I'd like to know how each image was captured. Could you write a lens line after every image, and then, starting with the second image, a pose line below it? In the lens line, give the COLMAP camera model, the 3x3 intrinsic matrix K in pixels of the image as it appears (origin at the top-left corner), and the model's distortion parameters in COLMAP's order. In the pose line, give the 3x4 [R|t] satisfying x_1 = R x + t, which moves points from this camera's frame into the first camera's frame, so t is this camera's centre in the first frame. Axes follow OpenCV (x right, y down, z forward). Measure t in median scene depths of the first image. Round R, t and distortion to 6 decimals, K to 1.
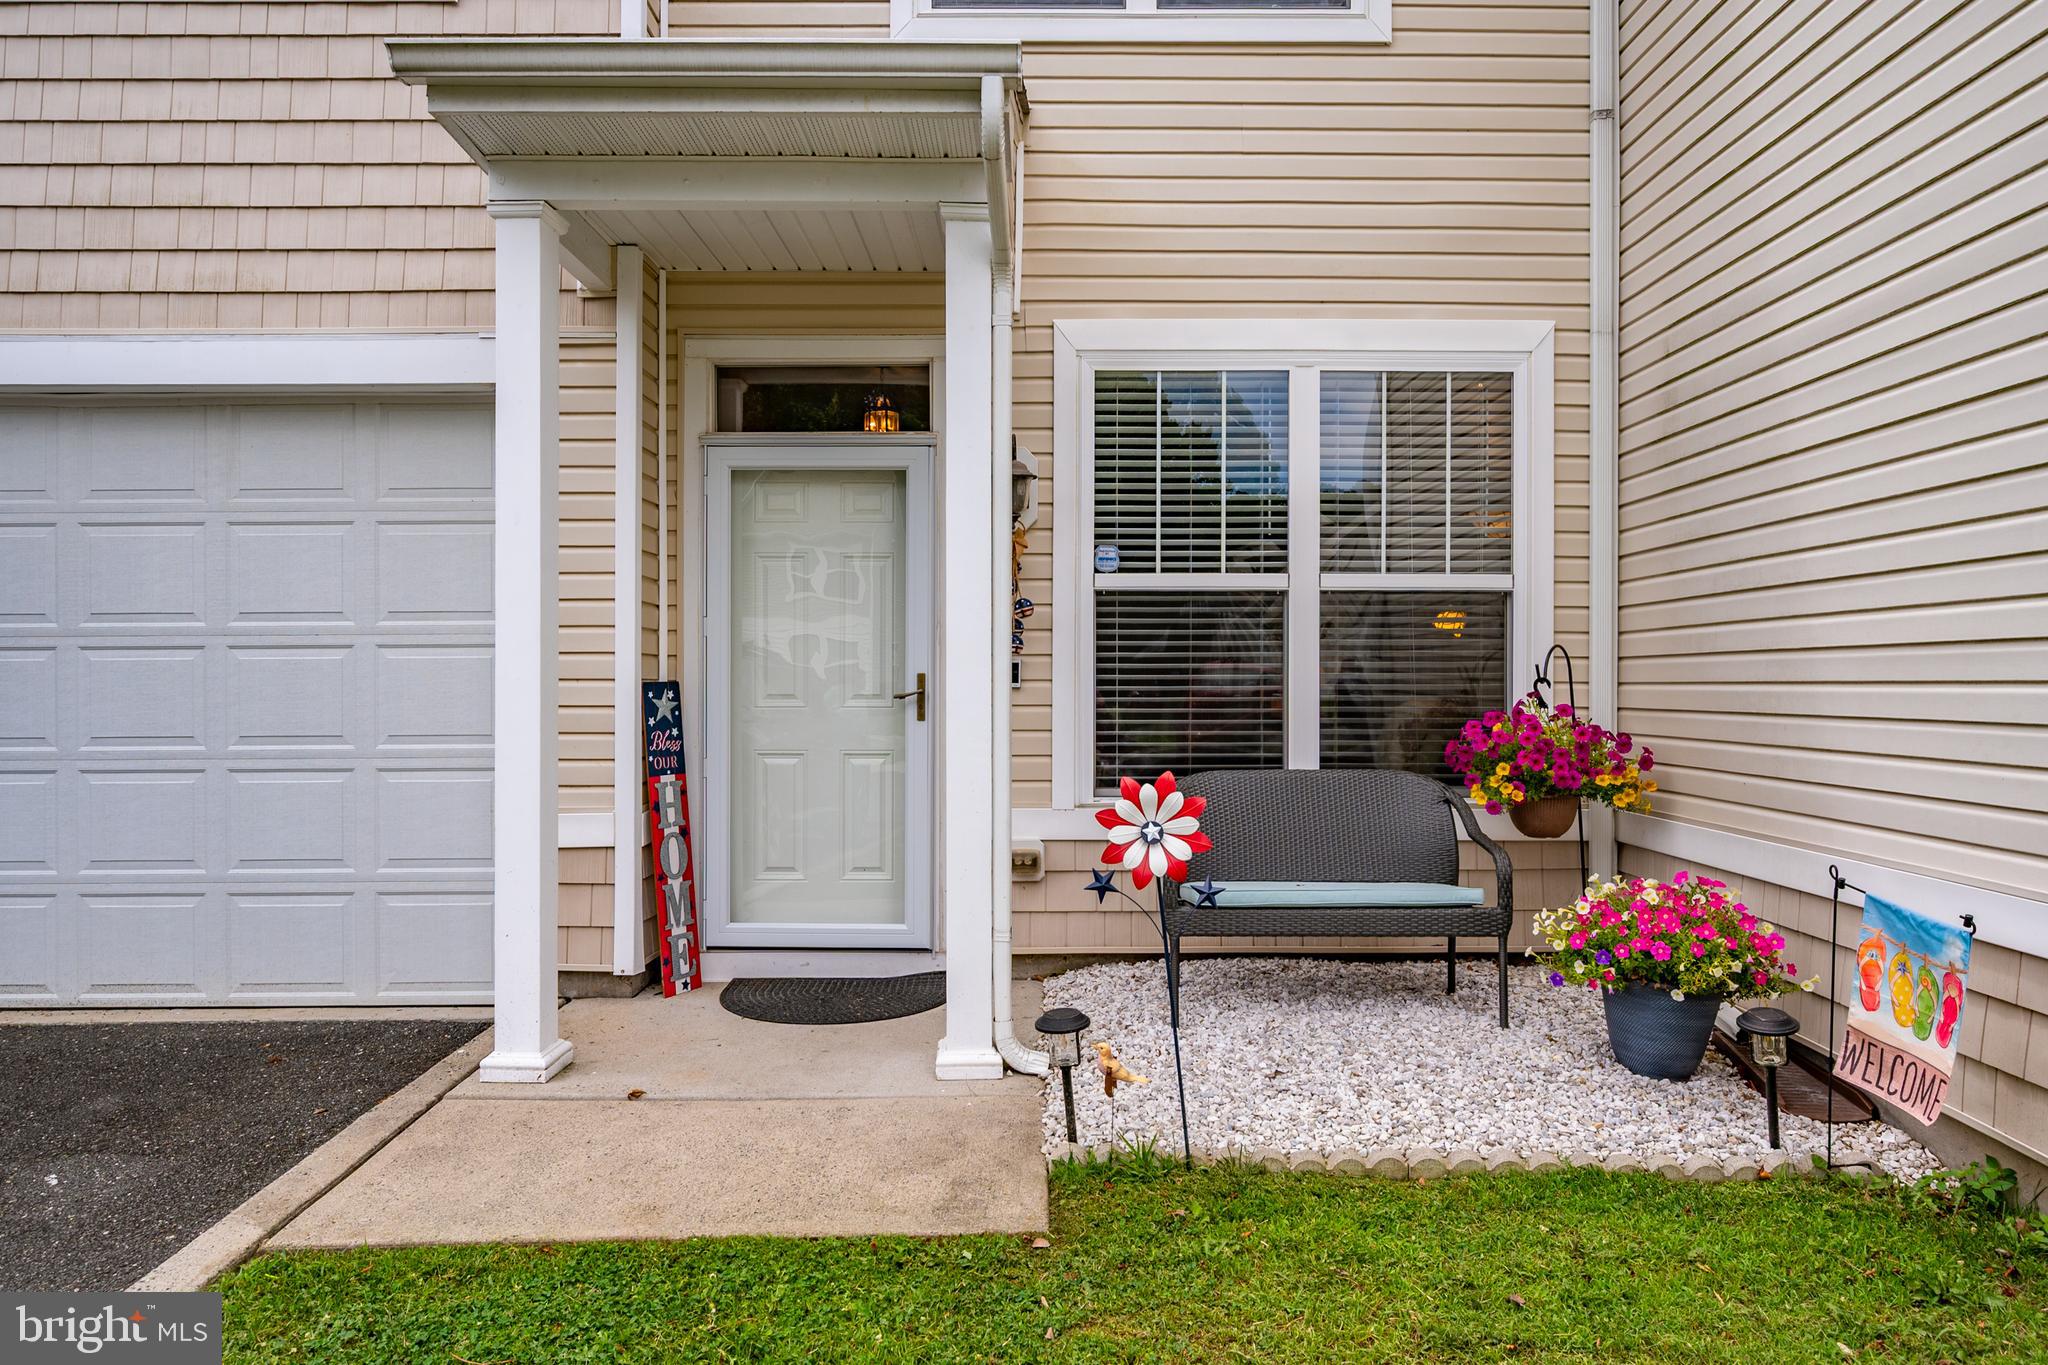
lens RADIAL K [[1419.6, 0, 1054.0], [0, 1419.6, 659.9], [0, 0, 1]] dist [0.003318, 0.000026]
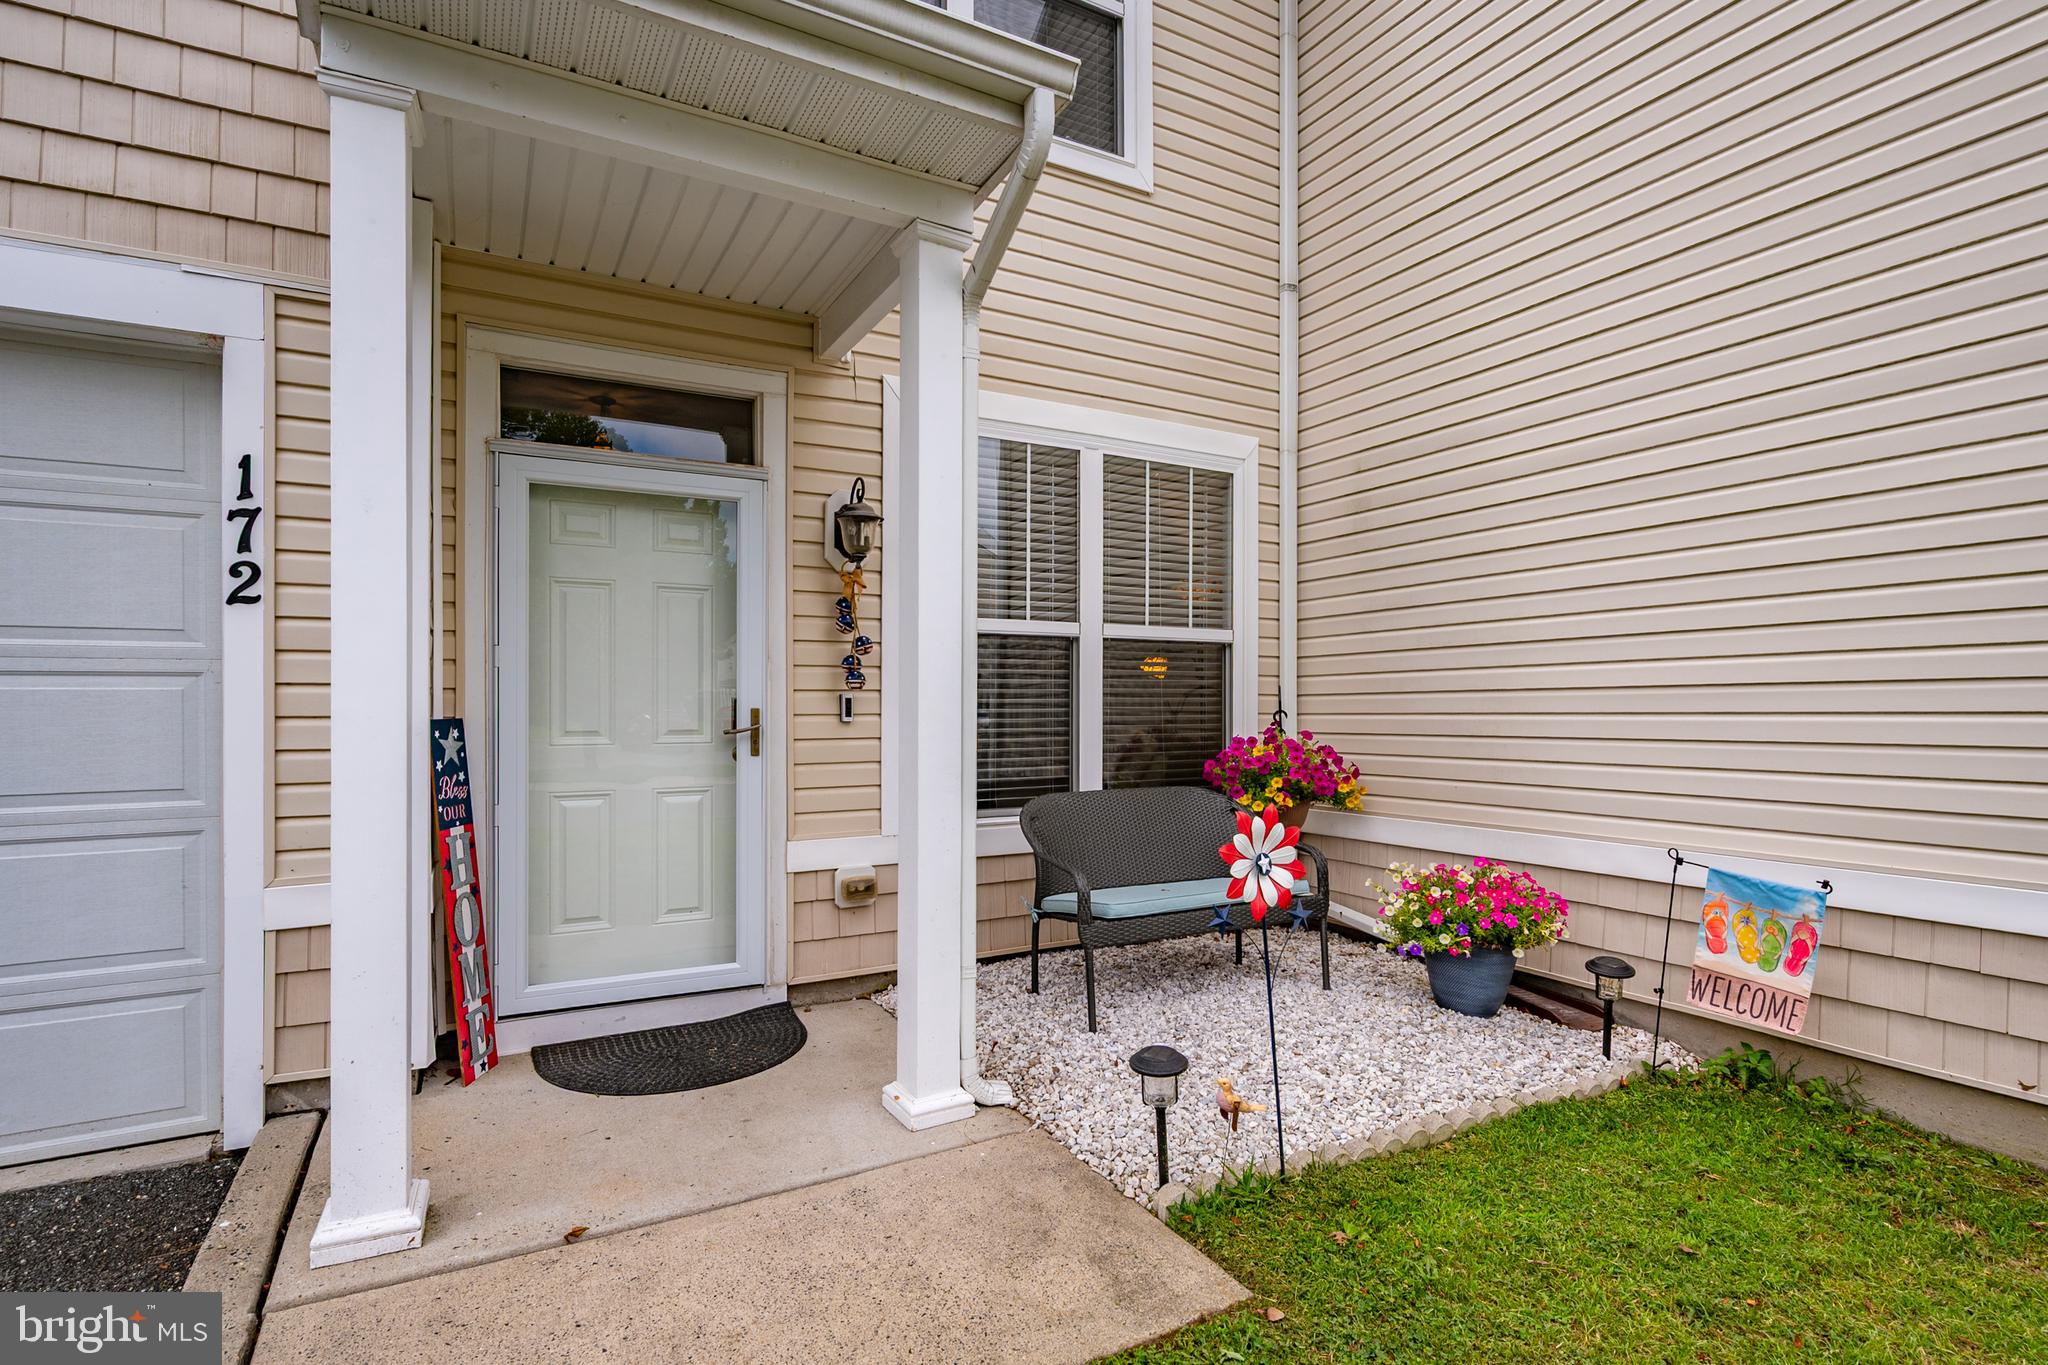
lens RADIAL K [[1026.4, 0, 1137.7], [0, 1026.4, 700.6], [0, 0, 1]] dist [0.002215, 0.000143]
pose [[0.858452, 0.001045, 0.512894, -0.238701], [-0.003126, 0.999990, 0.003195, 0.000974], [-0.512885, -0.004346, 0.858446, 0.252327]]
